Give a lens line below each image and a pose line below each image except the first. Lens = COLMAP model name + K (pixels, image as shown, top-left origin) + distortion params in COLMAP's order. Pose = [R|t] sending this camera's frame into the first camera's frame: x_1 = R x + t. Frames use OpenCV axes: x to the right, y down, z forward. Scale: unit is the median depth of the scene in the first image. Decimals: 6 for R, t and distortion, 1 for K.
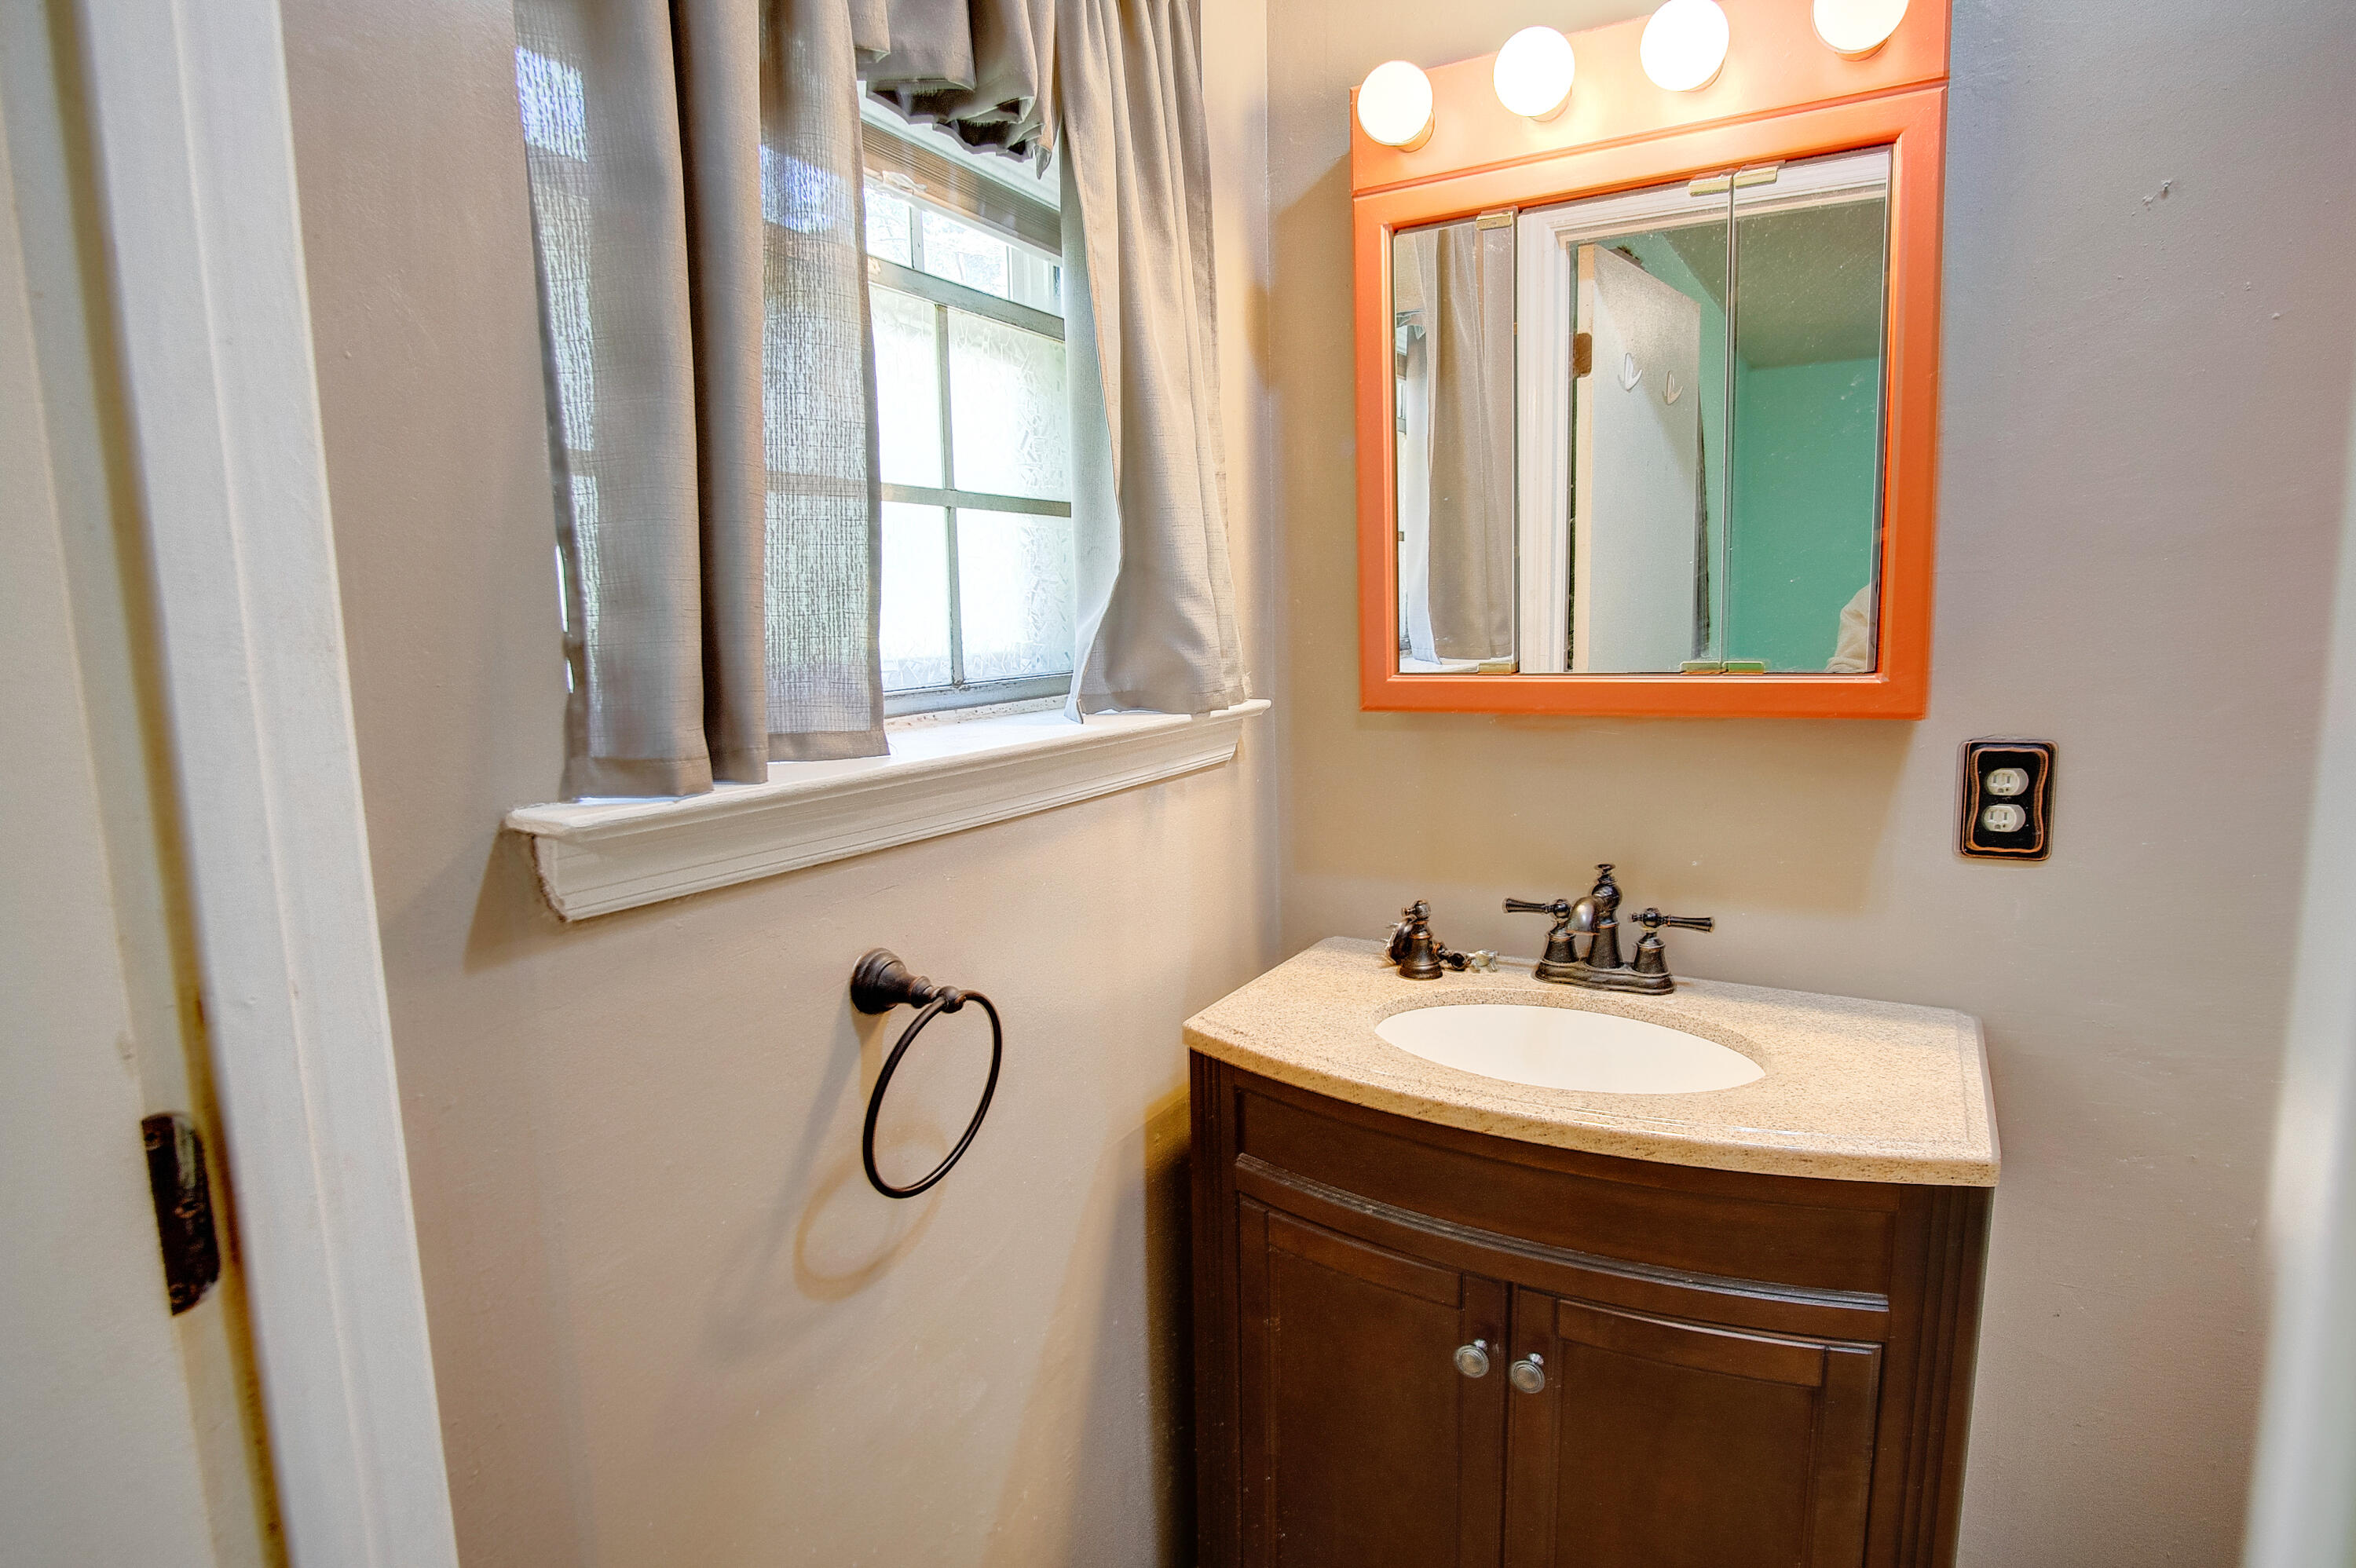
lens RADIAL K [[1265.6, 0, 1192.4], [0, 1265.6, 791.8], [0, 0, 1]] dist [-0.030391, 0.009218]
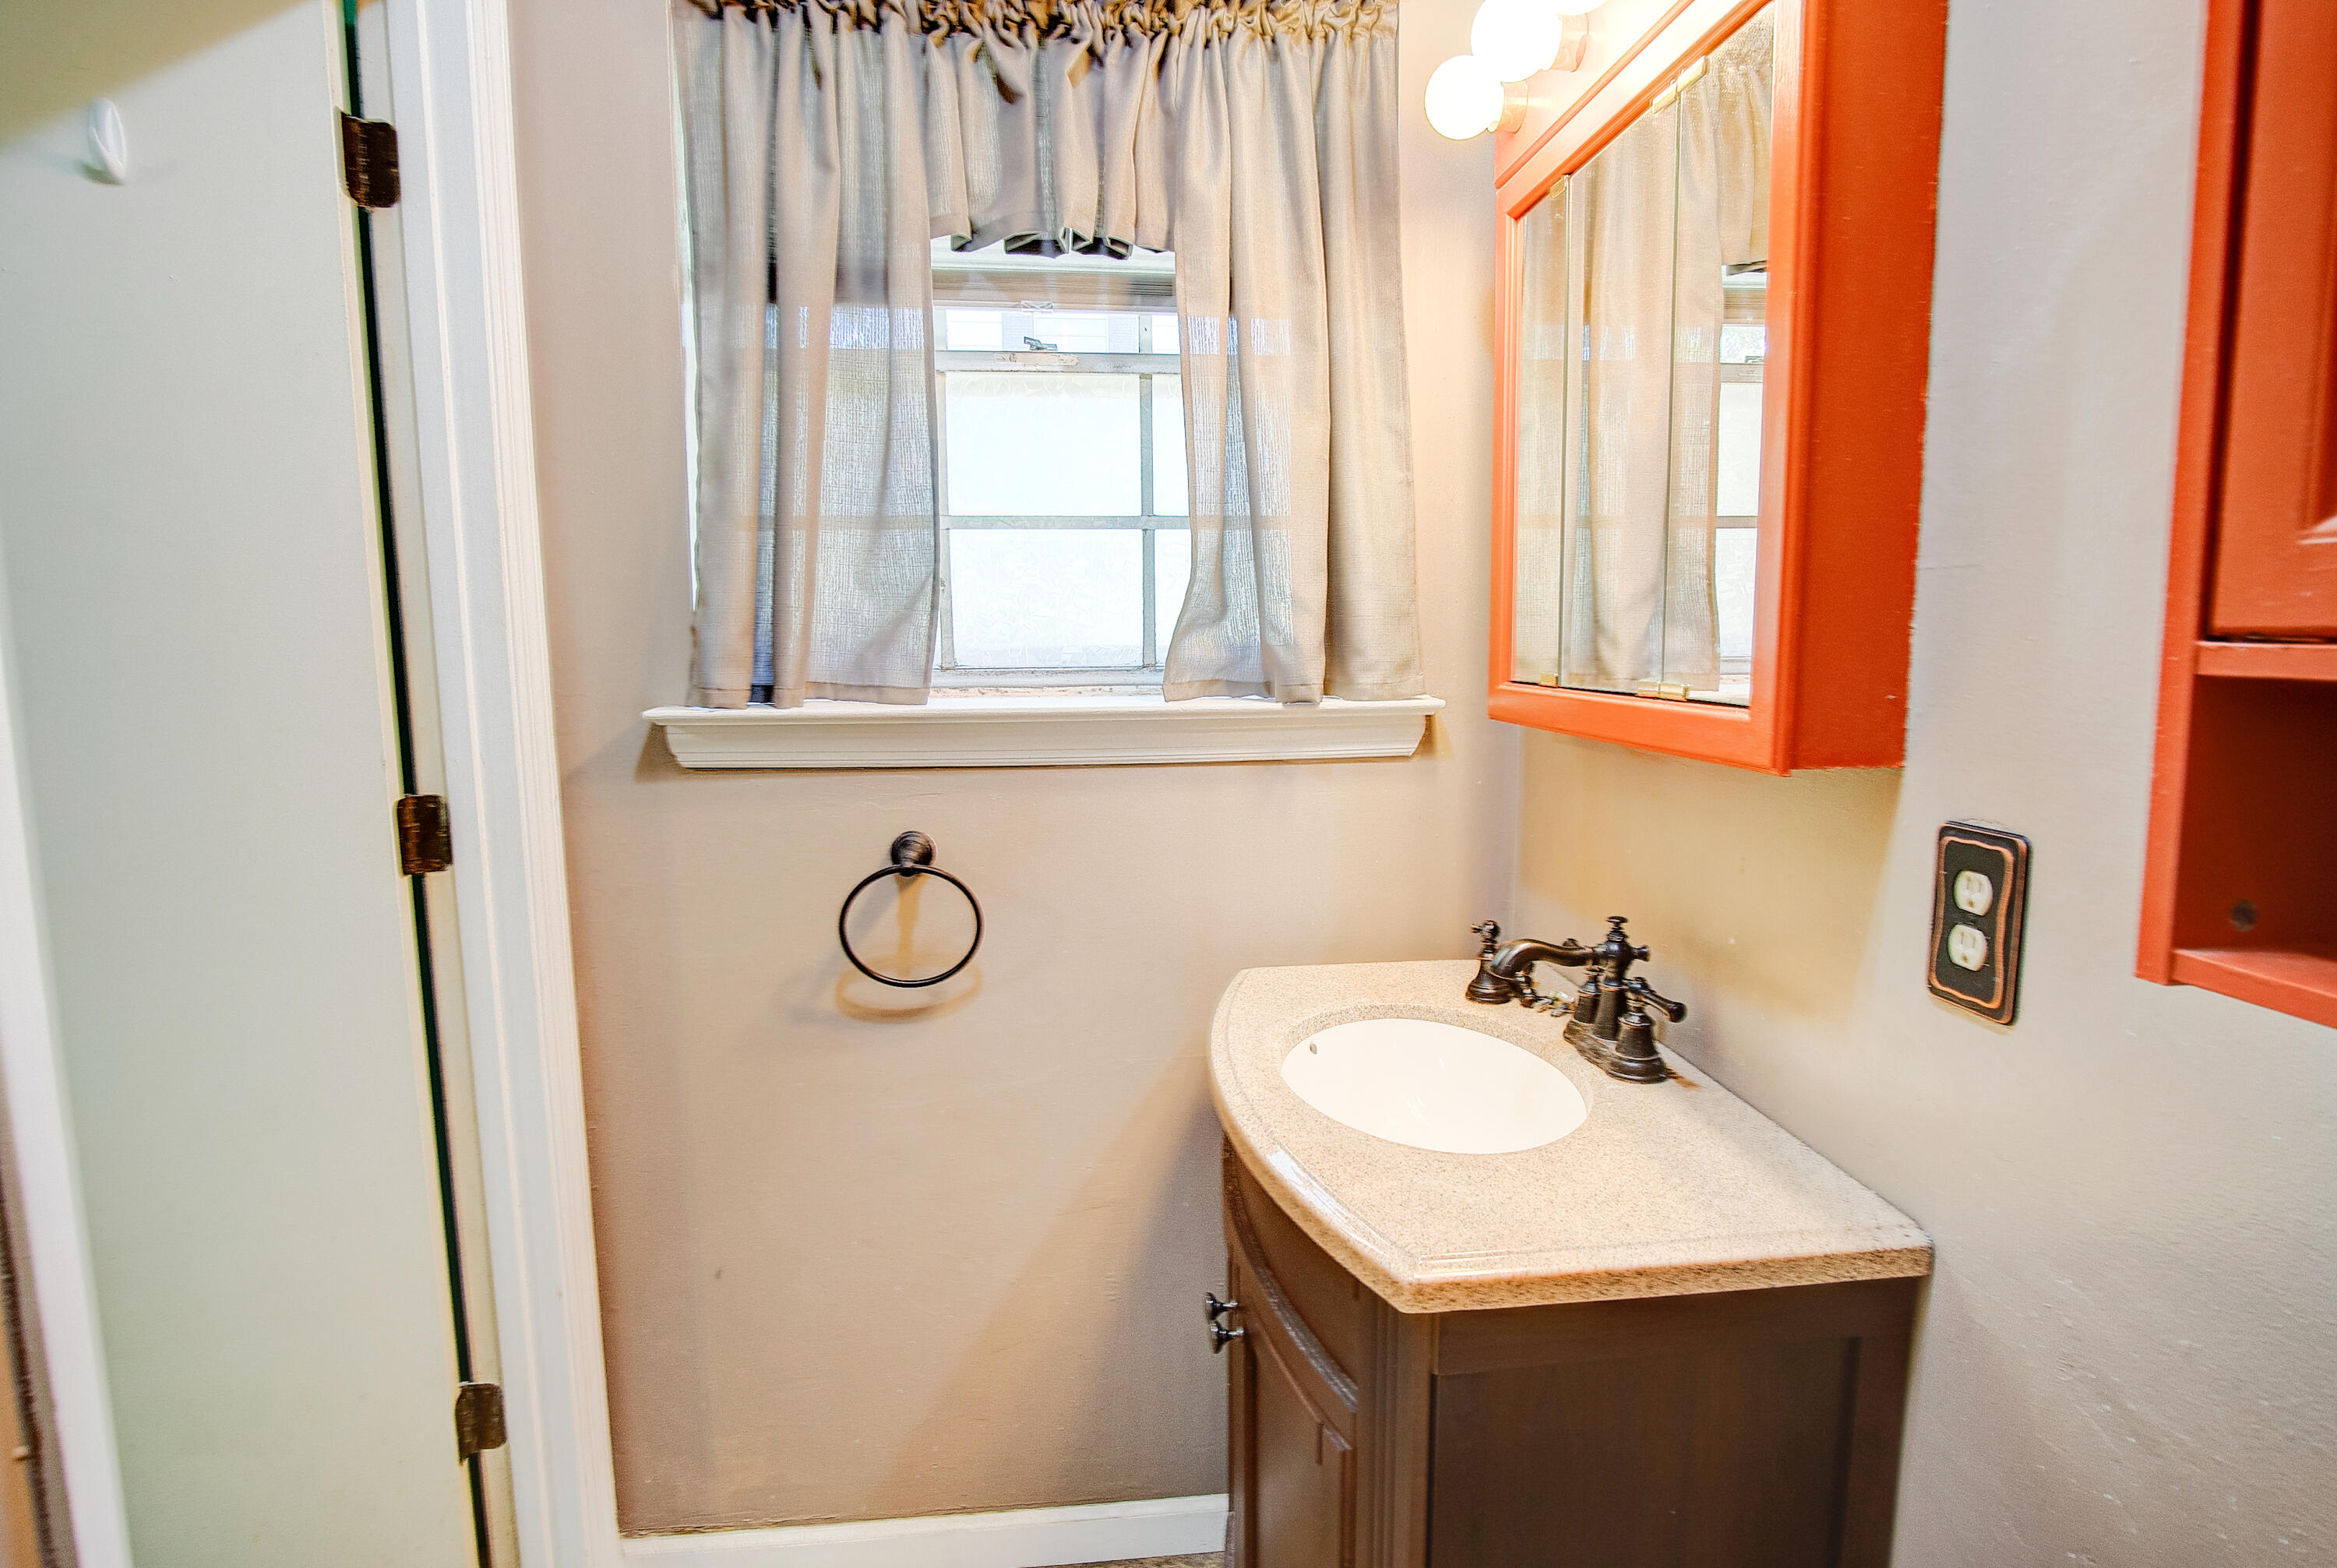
lens RADIAL K [[1260.0, 0, 1173.7], [0, 1260.0, 786.9], [0, 0, 1]] dist [-0.002144, -0.000079]
pose [[0.582727, 0.125586, -0.802905, 0.926914], [-0.123203, 0.990220, 0.065468, -0.053471], [0.803275, 0.060771, 0.592501, 0.278833]]
